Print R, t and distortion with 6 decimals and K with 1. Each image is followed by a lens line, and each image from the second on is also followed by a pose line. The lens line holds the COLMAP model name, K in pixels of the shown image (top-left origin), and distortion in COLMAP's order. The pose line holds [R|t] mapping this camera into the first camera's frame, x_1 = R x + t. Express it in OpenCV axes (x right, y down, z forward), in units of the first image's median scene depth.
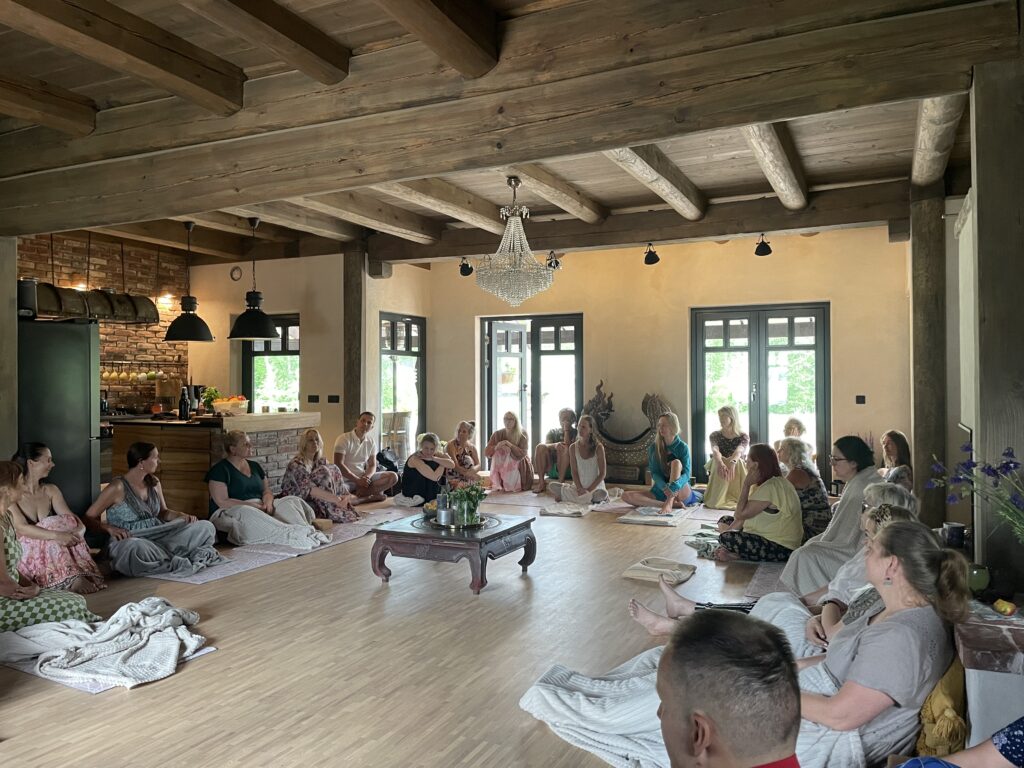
lens RADIAL K [[769.6, 0, 516.9], [0, 769.6, 377.2], [0, 0, 1]] dist [0.059271, -0.058025]
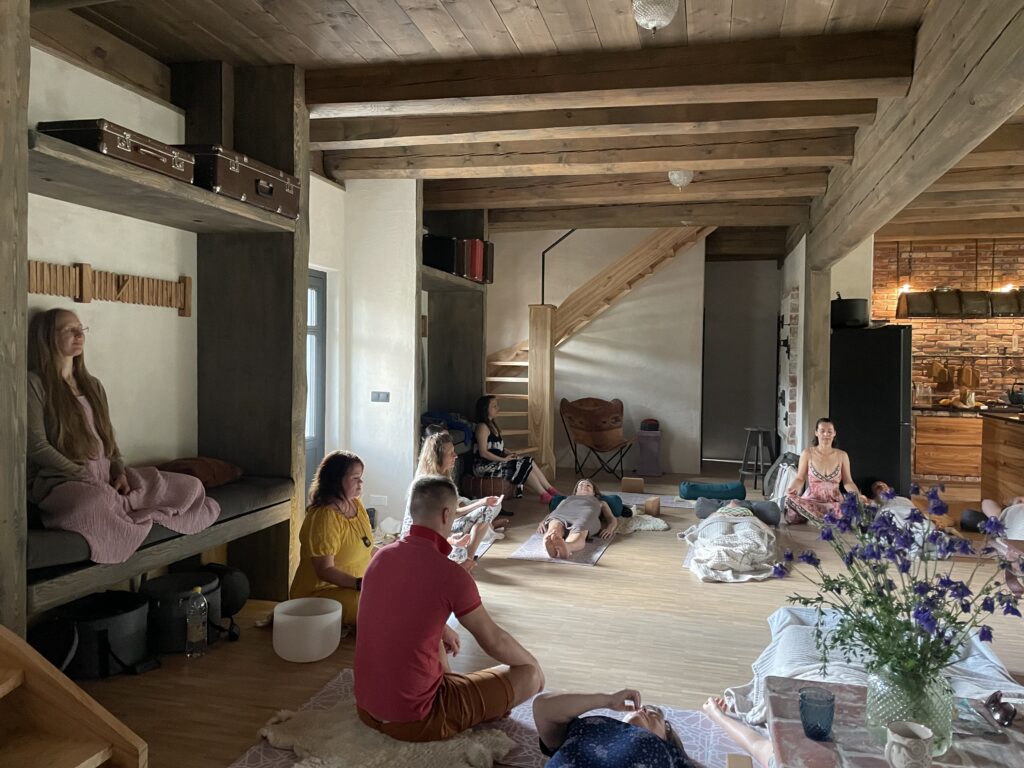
lens RADIAL K [[769.6, 0, 511.2], [0, 769.6, 377.4], [0, 0, 1]] dist [0.059271, -0.058025]
pose [[0.196786, 0.031626, -0.979936, 0.638039], [-0.011295, 0.999486, 0.029989, -0.027554], [0.980381, 0.005167, 0.197042, 0.205291]]
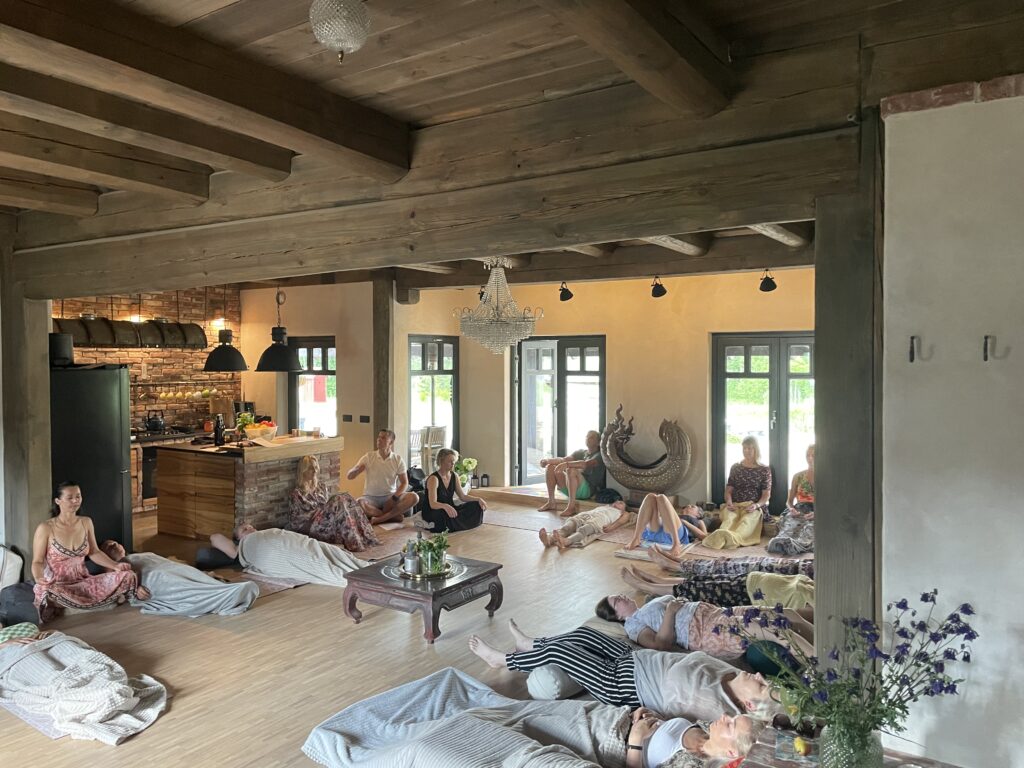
lens RADIAL K [[769.6, 0, 514.6], [0, 769.6, 379.1], [0, 0, 1]] dist [0.059271, -0.058025]
pose [[0.991648, 0.006719, -0.128797, 0.186170], [-0.002778, 0.999523, 0.030750, -0.109891], [0.128943, -0.030135, 0.991194, -0.031026]]
